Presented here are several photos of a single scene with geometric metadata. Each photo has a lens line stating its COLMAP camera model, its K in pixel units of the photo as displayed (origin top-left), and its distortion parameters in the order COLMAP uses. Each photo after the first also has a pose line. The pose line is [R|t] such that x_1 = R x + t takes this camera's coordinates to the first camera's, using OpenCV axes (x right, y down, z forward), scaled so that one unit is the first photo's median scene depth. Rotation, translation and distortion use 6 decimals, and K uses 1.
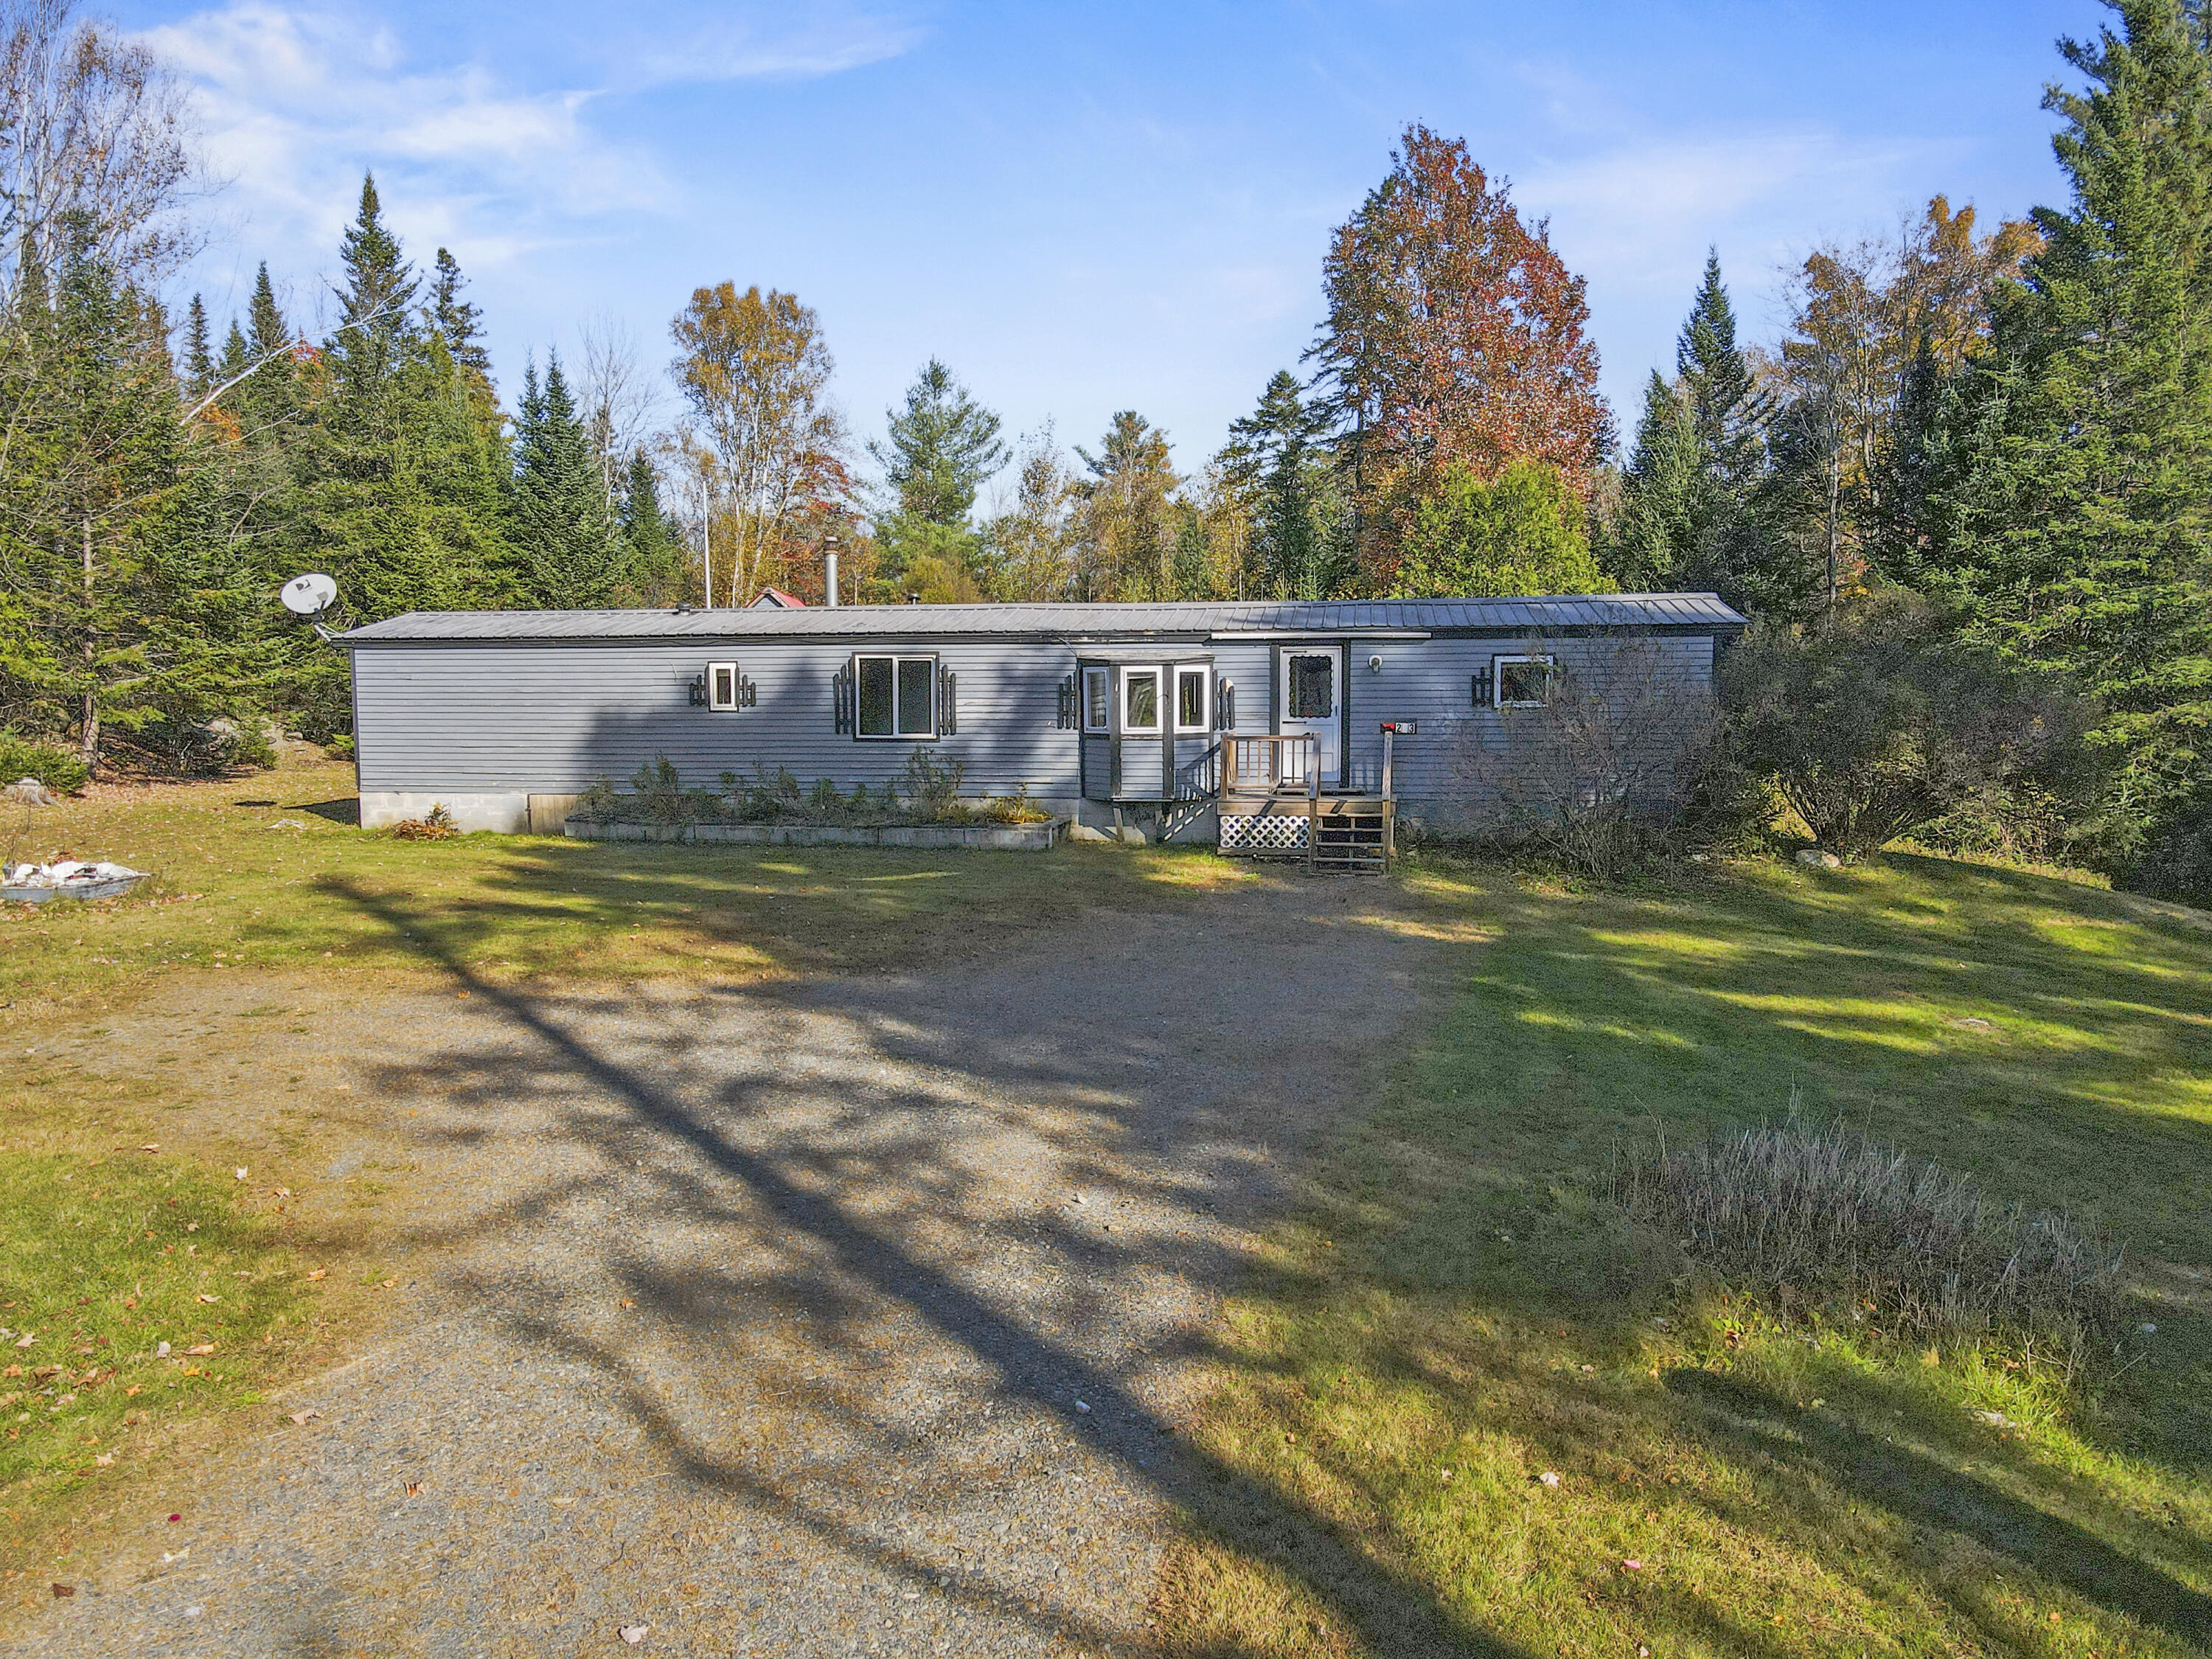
lens RADIAL K [[1623.7, 0, 1098.3], [0, 1623.7, 871.6], [0, 0, 1]] dist [-0.001356, -0.000683]
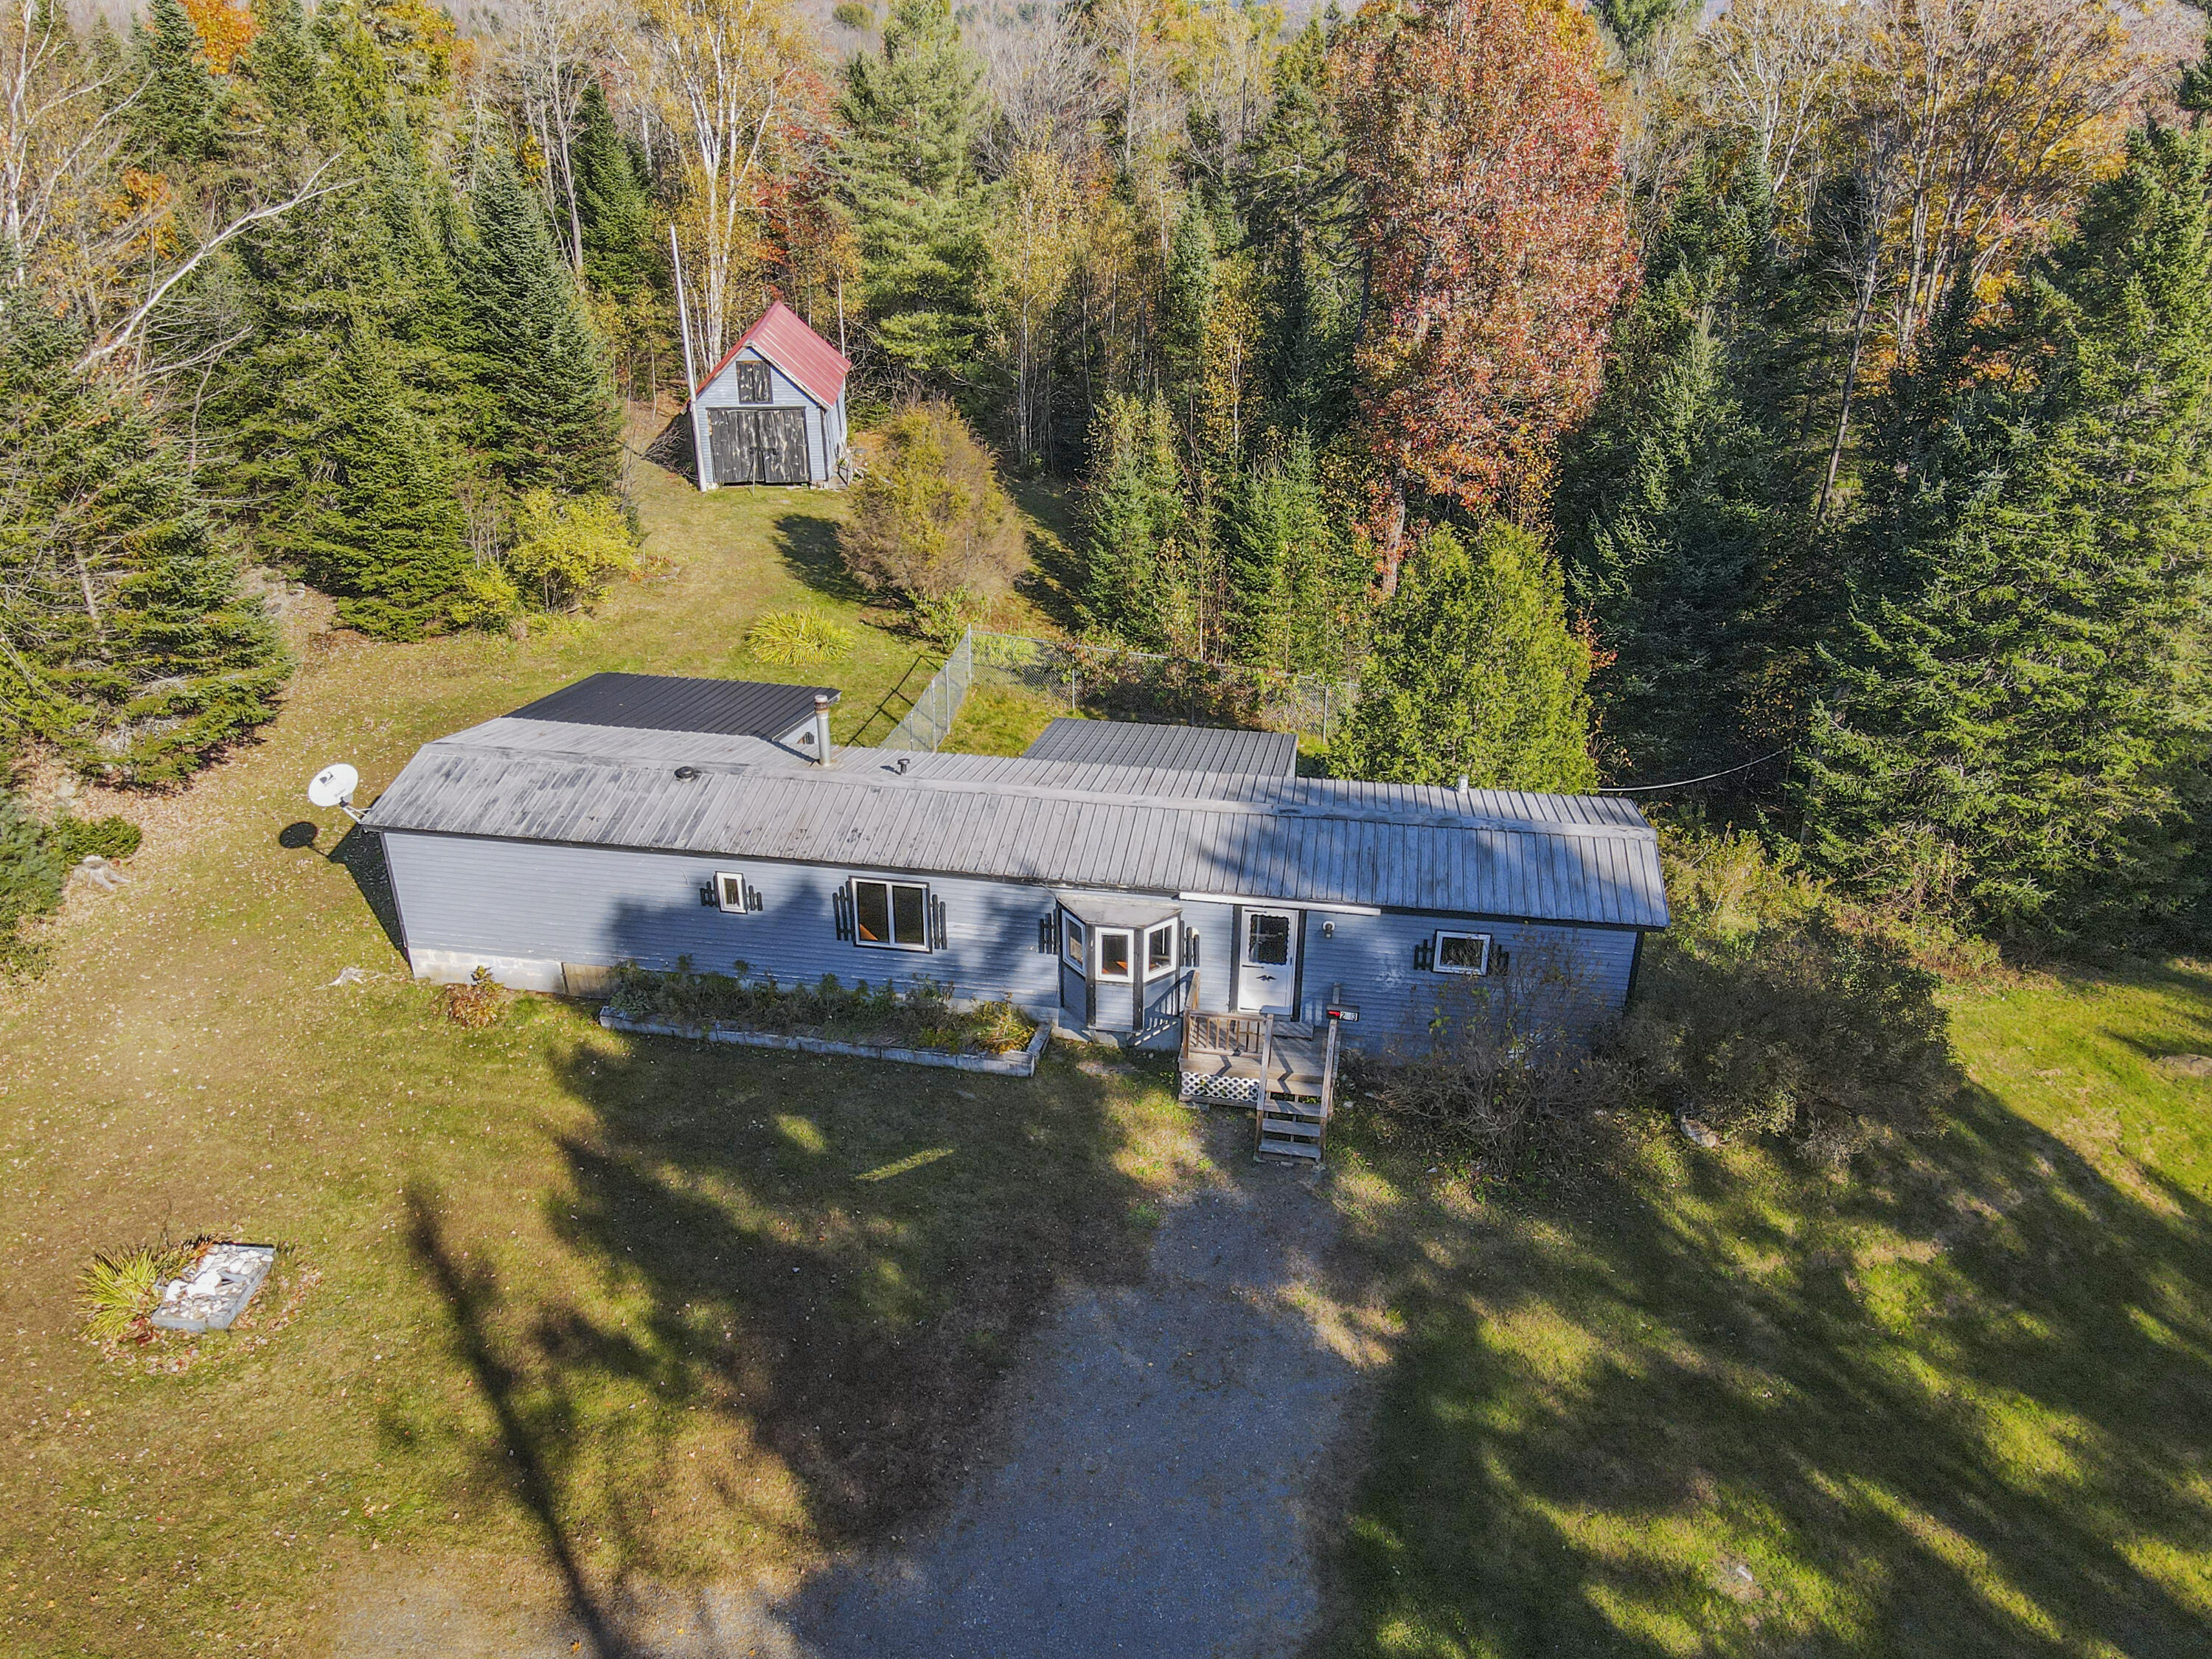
lens RADIAL K [[1636.5, 0, 1091.6], [0, 1636.5, 821.6], [0, 0, 1]] dist [0.007723, 0.007734]
pose [[0.999978, 0.004233, -0.005203, 0.016045], [-0.002240, 0.941957, 0.335725, -0.543869], [0.006322, -0.335706, 0.941946, -0.015503]]
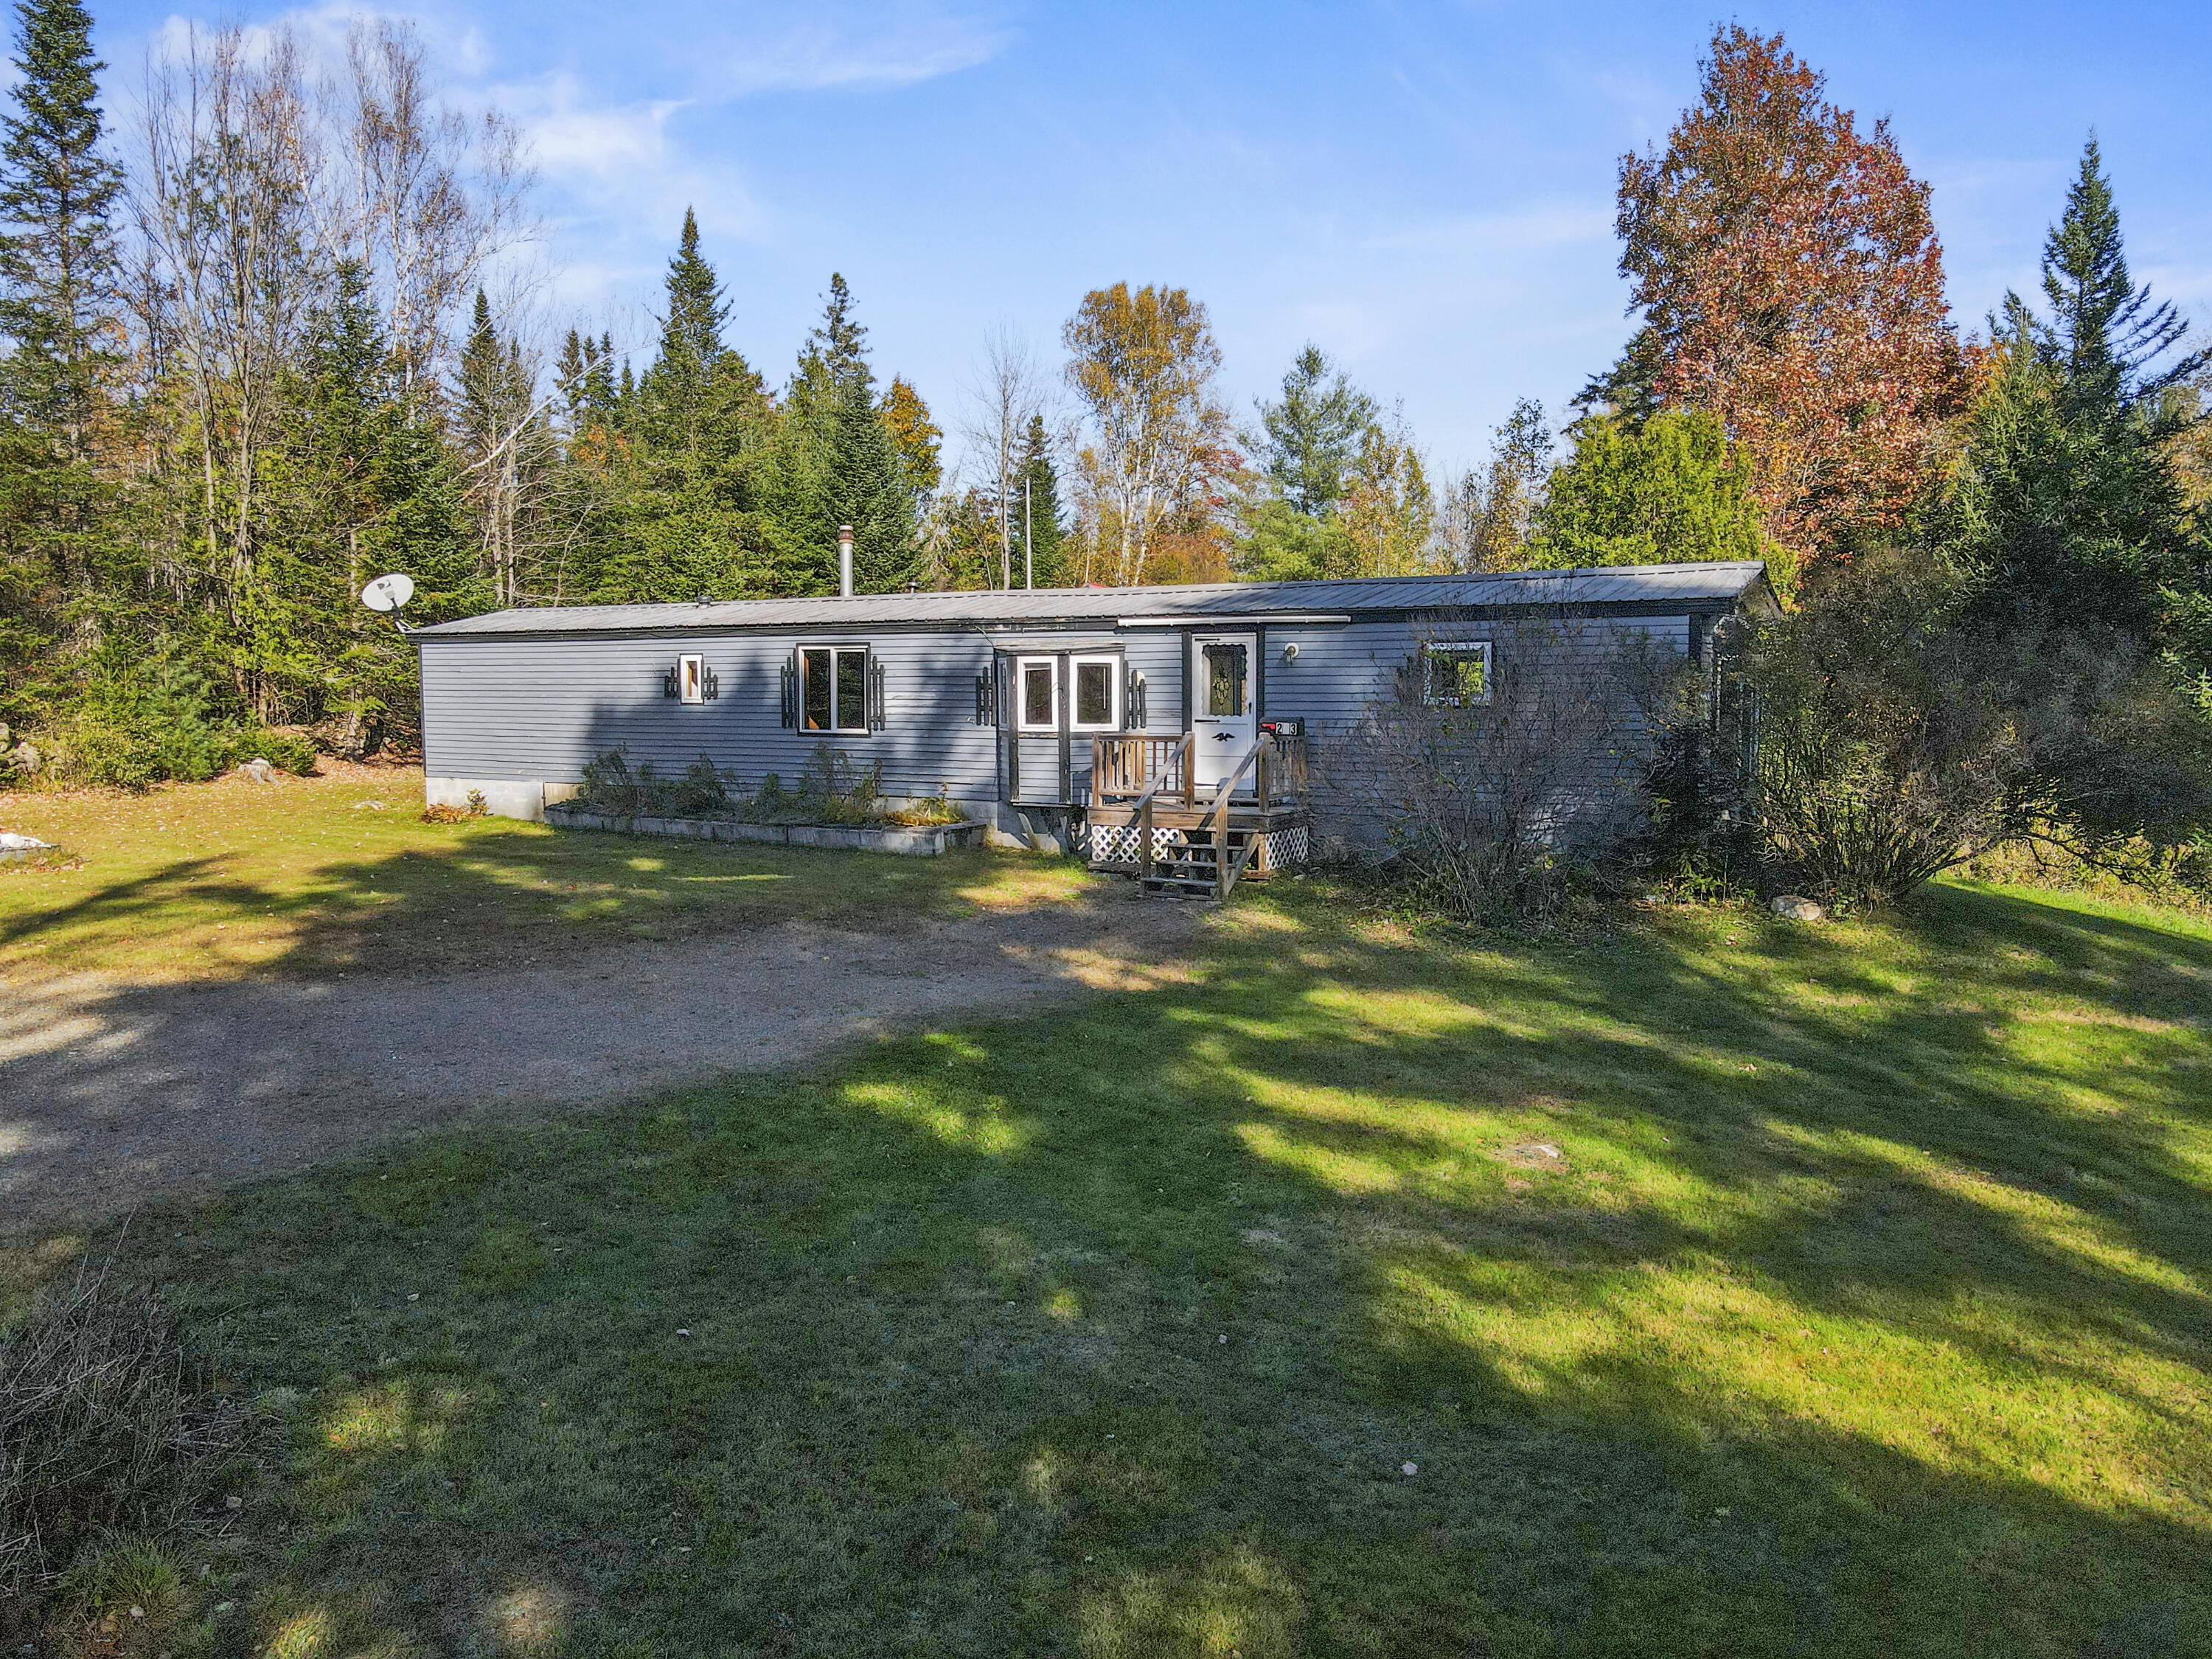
lens RADIAL K [[1636.5, 0, 1091.6], [0, 1636.5, 821.6], [0, 0, 1]] dist [0.007723, 0.007734]
pose [[0.936347, 0.032066, -0.349608, 0.361741], [-0.042666, 0.998832, -0.022659, -0.015047], [0.348474, 0.036132, 0.936622, 0.155764]]
